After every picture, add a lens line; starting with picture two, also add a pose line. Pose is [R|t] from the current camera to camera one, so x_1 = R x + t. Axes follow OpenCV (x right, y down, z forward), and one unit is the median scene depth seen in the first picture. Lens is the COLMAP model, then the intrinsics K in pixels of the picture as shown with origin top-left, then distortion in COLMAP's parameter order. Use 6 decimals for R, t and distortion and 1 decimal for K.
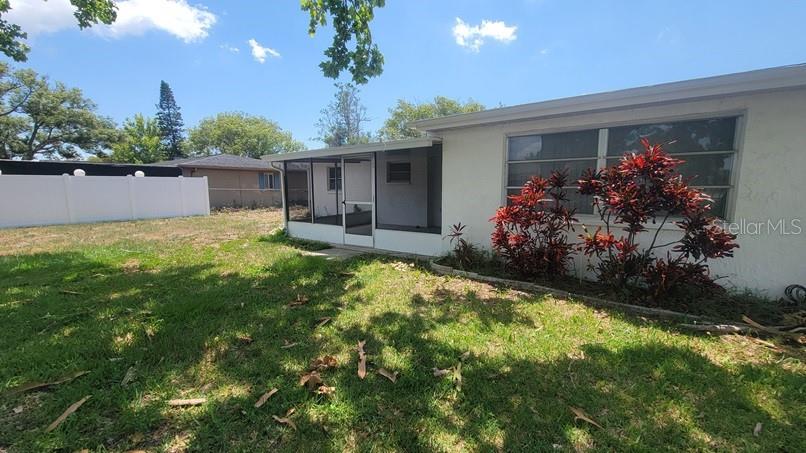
lens RADIAL K [[329.0, 0, 401.3], [0, 329.0, 230.2], [0, 0, 1]] dist [0.002130, 0.000214]
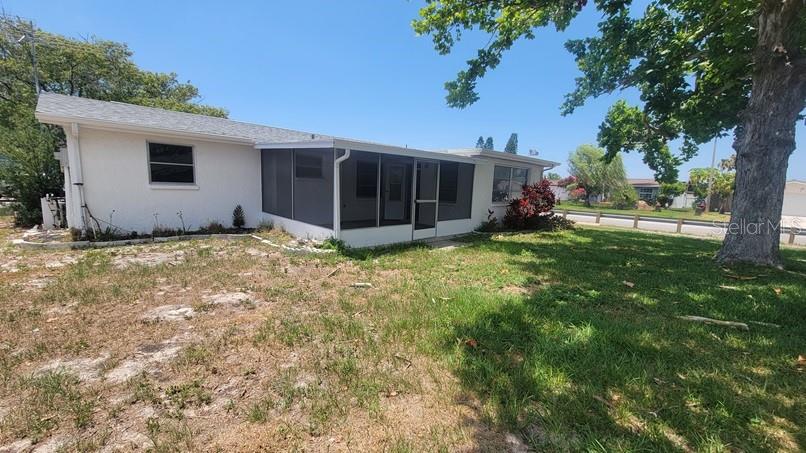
lens RADIAL K [[329.0, 0, 401.3], [0, 329.0, 230.2], [0, 0, 1]] dist [0.002130, 0.000214]
pose [[0.181323, -0.121344, 0.975909, -1.333232], [0.098534, 0.989606, 0.104740, -0.116452], [-0.978475, 0.077169, 0.191395, 0.884586]]
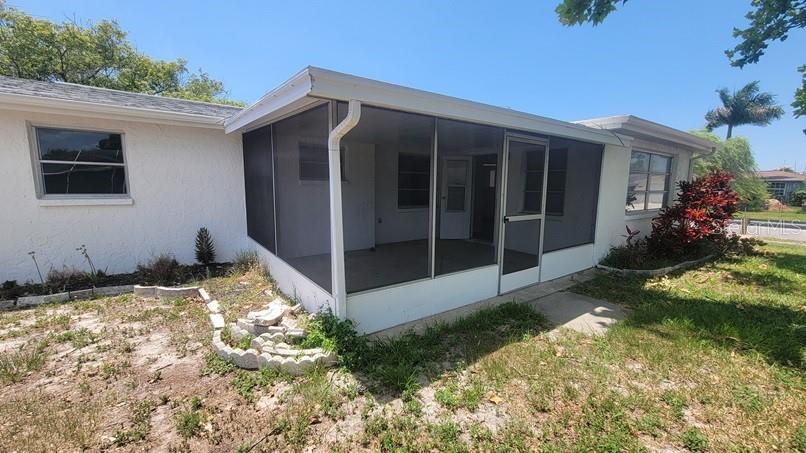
lens RADIAL K [[329.0, 0, 401.3], [0, 329.0, 230.2], [0, 0, 1]] dist [0.002130, 0.000214]
pose [[0.325741, -0.116531, 0.938250, -0.796319], [0.118585, 0.989574, 0.081736, -0.142200], [-0.937993, 0.084638, 0.336164, 1.027656]]
